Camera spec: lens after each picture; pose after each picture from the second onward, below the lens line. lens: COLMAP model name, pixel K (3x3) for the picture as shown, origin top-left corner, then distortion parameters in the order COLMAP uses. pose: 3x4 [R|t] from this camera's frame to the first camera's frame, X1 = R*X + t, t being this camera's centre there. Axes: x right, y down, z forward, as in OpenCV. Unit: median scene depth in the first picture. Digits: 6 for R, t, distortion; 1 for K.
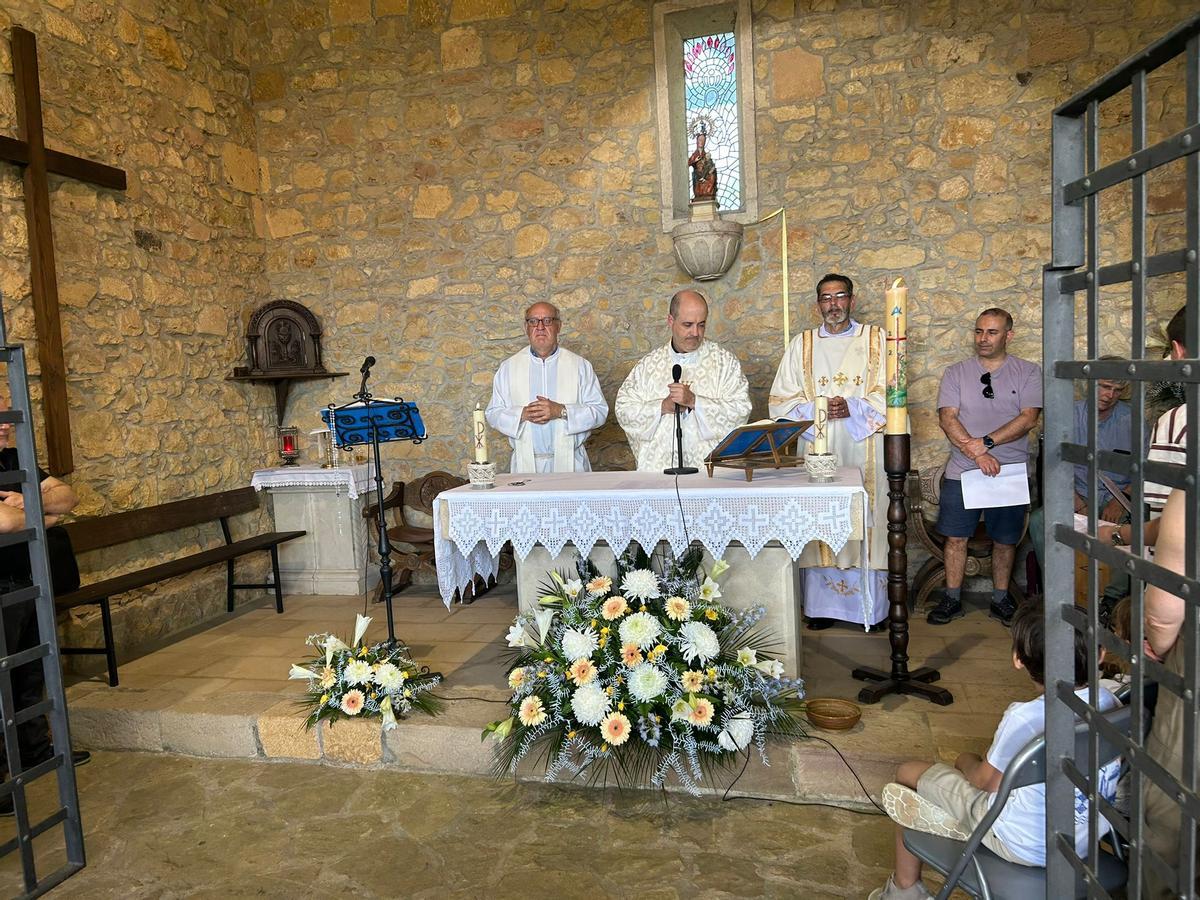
lens RADIAL K [[909.9, 0, 595.2], [0, 909.9, 454.5], [0, 0, 1]] dist [0.034121, -0.021911]
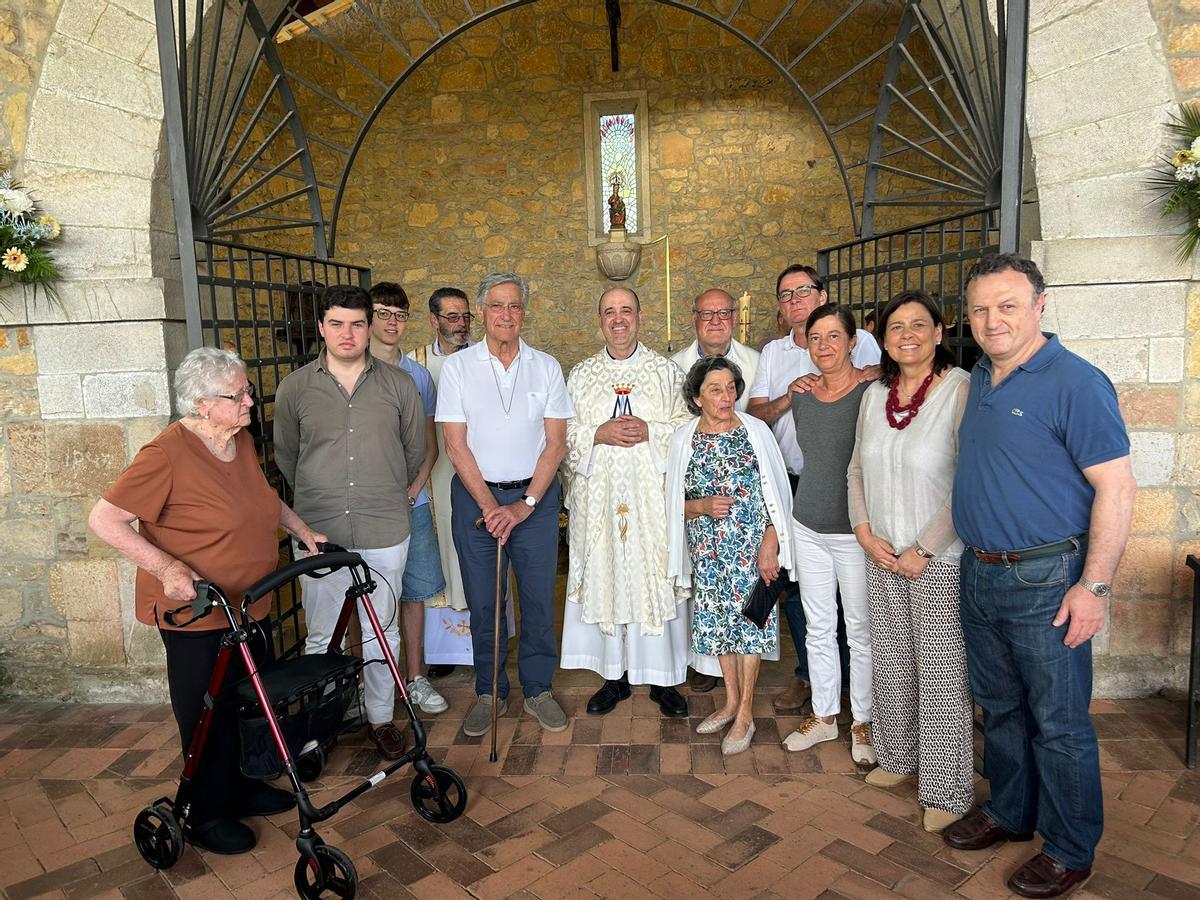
lens RADIAL K [[909.9, 0, 603.6], [0, 909.9, 448.8], [0, 0, 1]] dist [0.034121, -0.021911]
pose [[0.978942, -0.002272, 0.204127, -0.207102], [-0.002767, 0.999699, 0.024397, 0.052767], [-0.204121, -0.024448, 0.978640, -0.478322]]
